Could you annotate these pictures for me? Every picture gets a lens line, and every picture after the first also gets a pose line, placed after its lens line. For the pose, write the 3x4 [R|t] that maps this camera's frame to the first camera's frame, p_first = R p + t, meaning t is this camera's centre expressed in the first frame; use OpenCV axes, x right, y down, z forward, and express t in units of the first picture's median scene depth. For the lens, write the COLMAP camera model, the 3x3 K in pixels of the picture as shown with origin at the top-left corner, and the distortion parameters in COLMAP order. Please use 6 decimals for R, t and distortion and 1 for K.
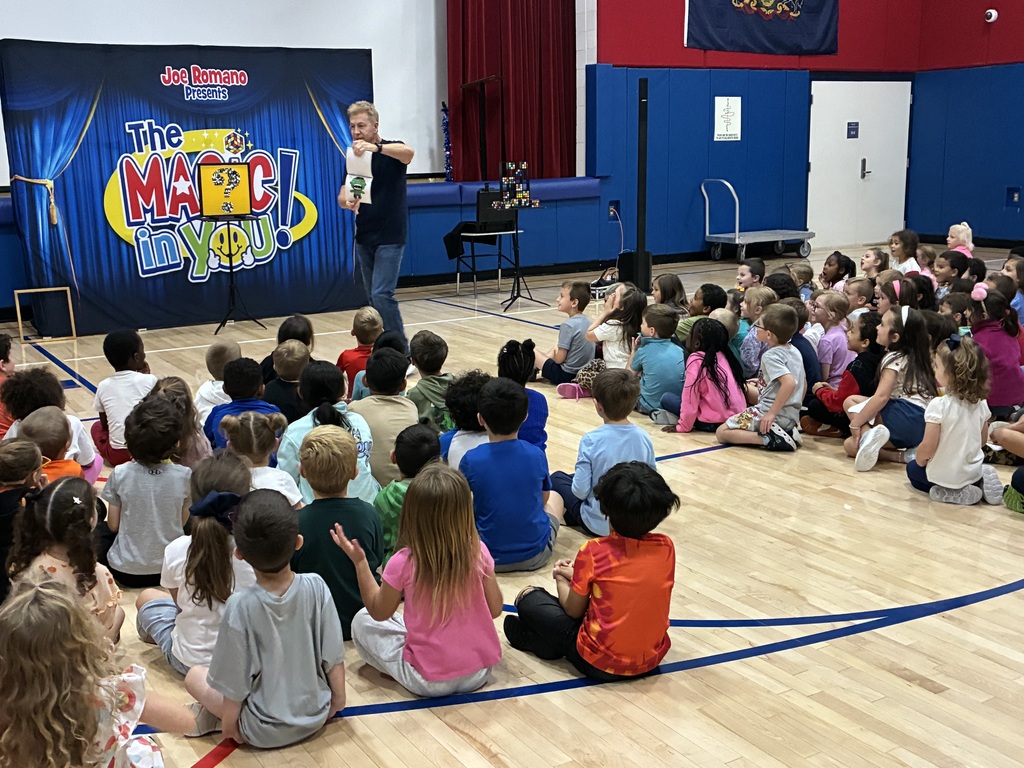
lens RADIAL K [[1148.1, 0, 497.6], [0, 1148.1, 372.3], [0, 0, 1]] dist [0.017403, 0.000000]
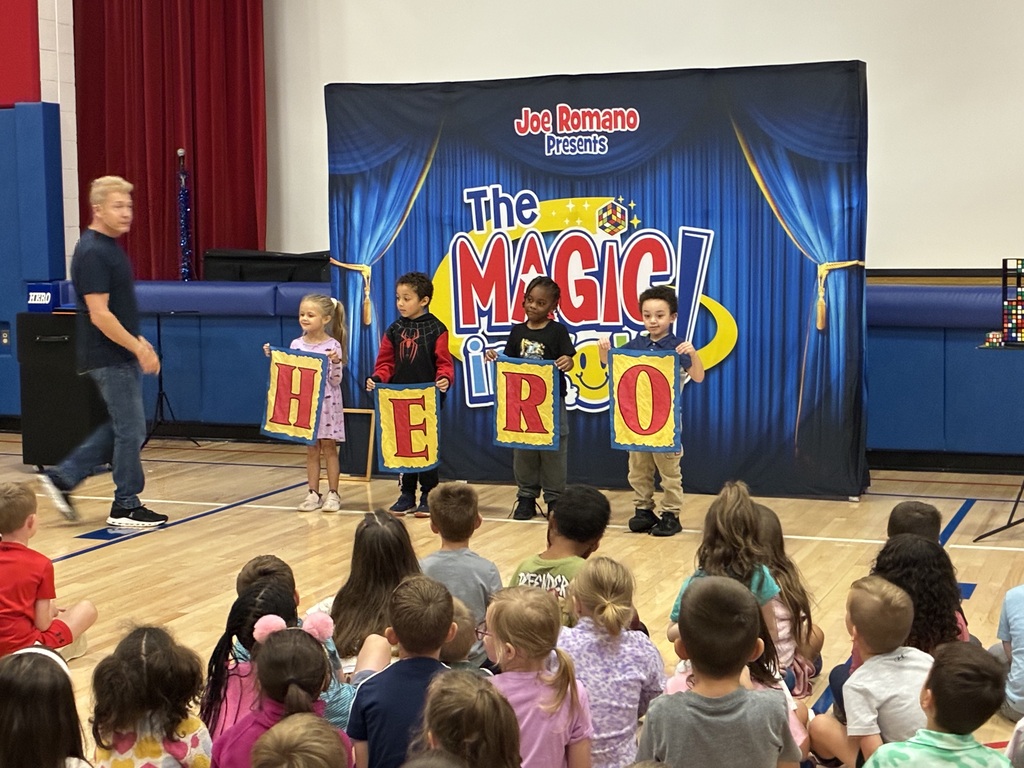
lens RADIAL K [[1773.0, 0, 512.3], [0, 1773.0, 381.4], [0, 0, 1]] dist [0.178828, 0.000000]
pose [[0.629560, 0.088112, -0.771939, 0.533816], [-0.151835, 0.988344, -0.011017, -0.089429], [0.761971, 0.124144, 0.635601, 0.331263]]
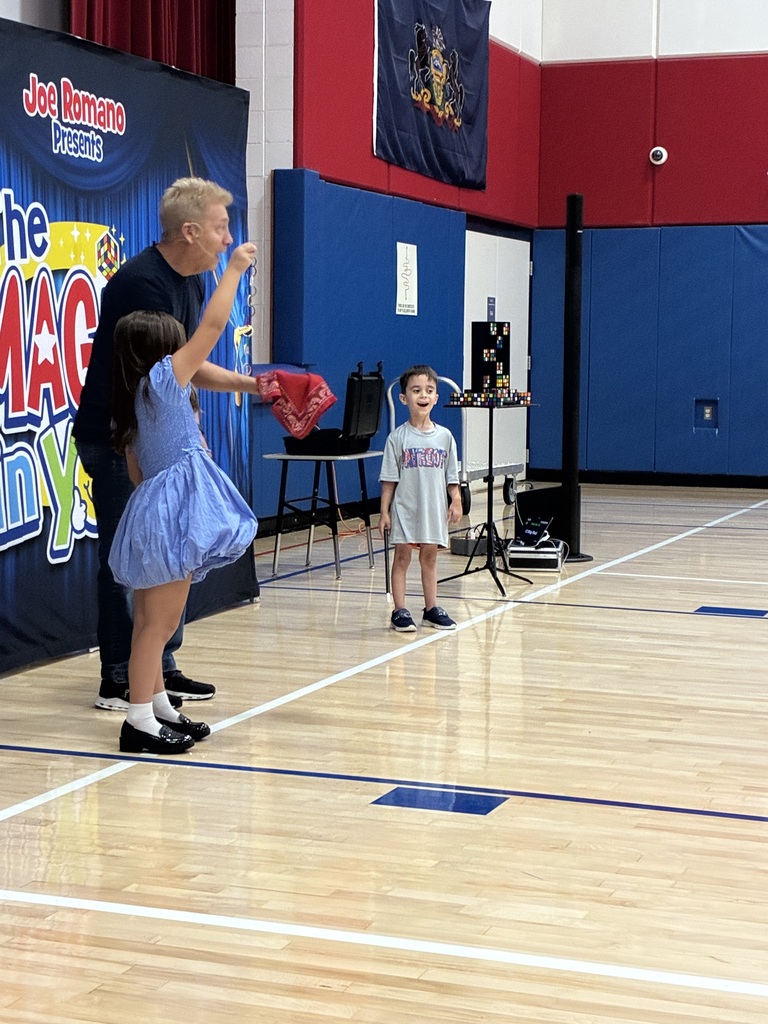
lens RADIAL K [[1851.2, 0, 371.2], [0, 1851.2, 480.6], [0, 0, 1]] dist [0.111007, 0.000000]
pose [[0.788986, -0.011611, 0.614301, -0.611201], [0.090996, 0.991004, -0.098141, -0.029947], [-0.607635, 0.133331, 0.782945, 0.378344]]
